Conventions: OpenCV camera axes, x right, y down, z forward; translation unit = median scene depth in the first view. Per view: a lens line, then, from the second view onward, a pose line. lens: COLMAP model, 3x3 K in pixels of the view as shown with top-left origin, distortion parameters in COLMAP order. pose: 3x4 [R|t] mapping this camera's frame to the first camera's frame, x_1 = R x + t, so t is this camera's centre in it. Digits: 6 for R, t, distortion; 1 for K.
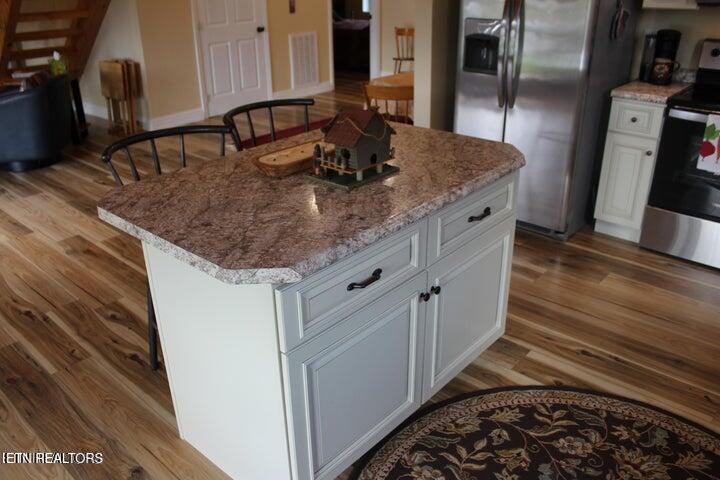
lens RADIAL K [[600.4, 0, 356.1], [0, 600.4, 238.8], [0, 0, 1]] dist [-0.172164, 0.158815]
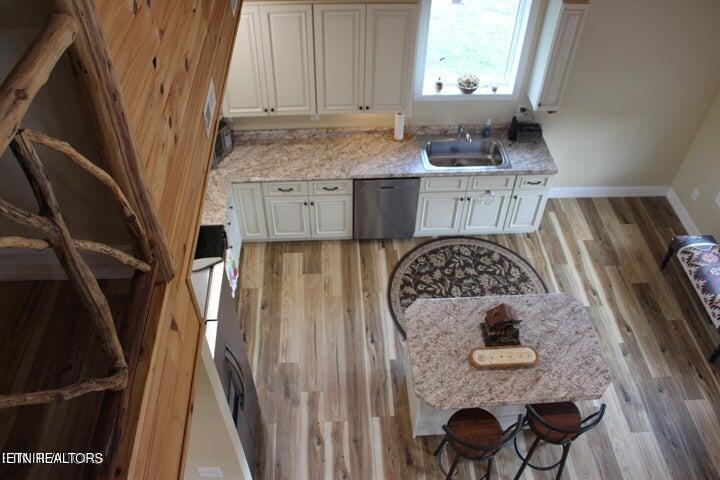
lens RADIAL K [[600.4, 0, 356.1], [0, 600.4, 238.8], [0, 0, 1]] dist [-0.172164, 0.158815]
pose [[-0.702401, -0.507560, 0.499014, -0.308291], [0.296412, 0.428814, 0.853381, -1.293627], [-0.647126, 0.747329, -0.150753, 0.818177]]
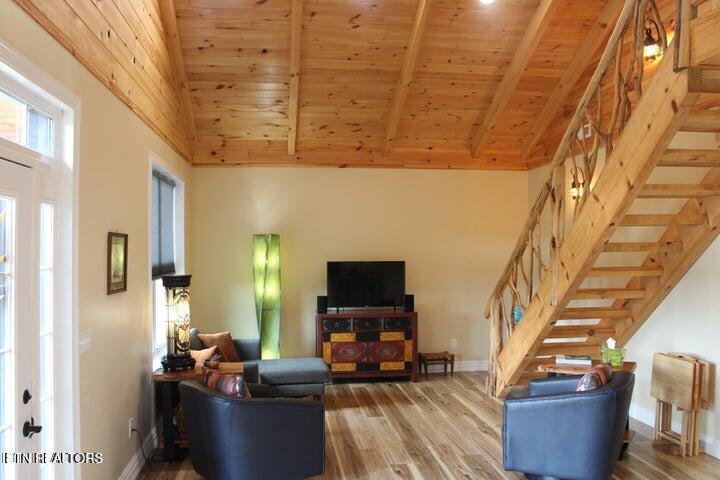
lens RADIAL K [[600.4, 0, 356.1], [0, 600.4, 238.8], [0, 0, 1]] dist [-0.172164, 0.158815]
pose [[0.755379, 0.003543, -0.655278, -0.425589], [-0.276374, 0.908416, -0.313682, -0.158395], [0.594154, 0.418051, 0.687178, 0.265019]]
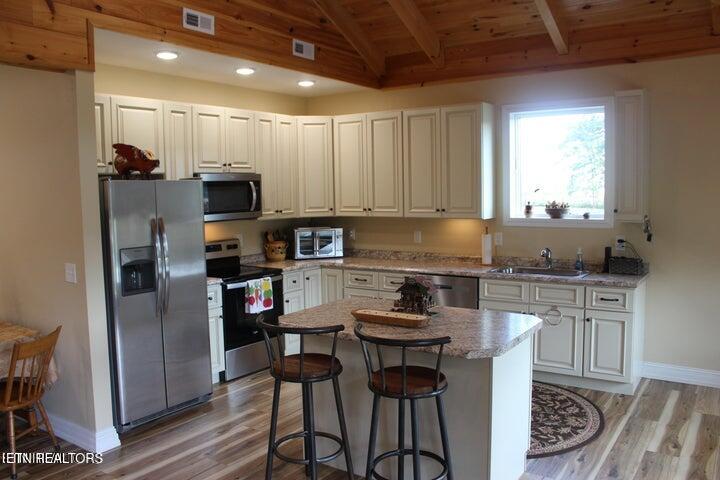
lens RADIAL K [[600.4, 0, 356.1], [0, 600.4, 238.8], [0, 0, 1]] dist [-0.172164, 0.158815]
pose [[-0.121567, -0.066661, 0.990342, -0.993581], [0.428164, 0.896620, 0.112911, -0.337582], [-0.895487, 0.437755, -0.080457, 0.697560]]
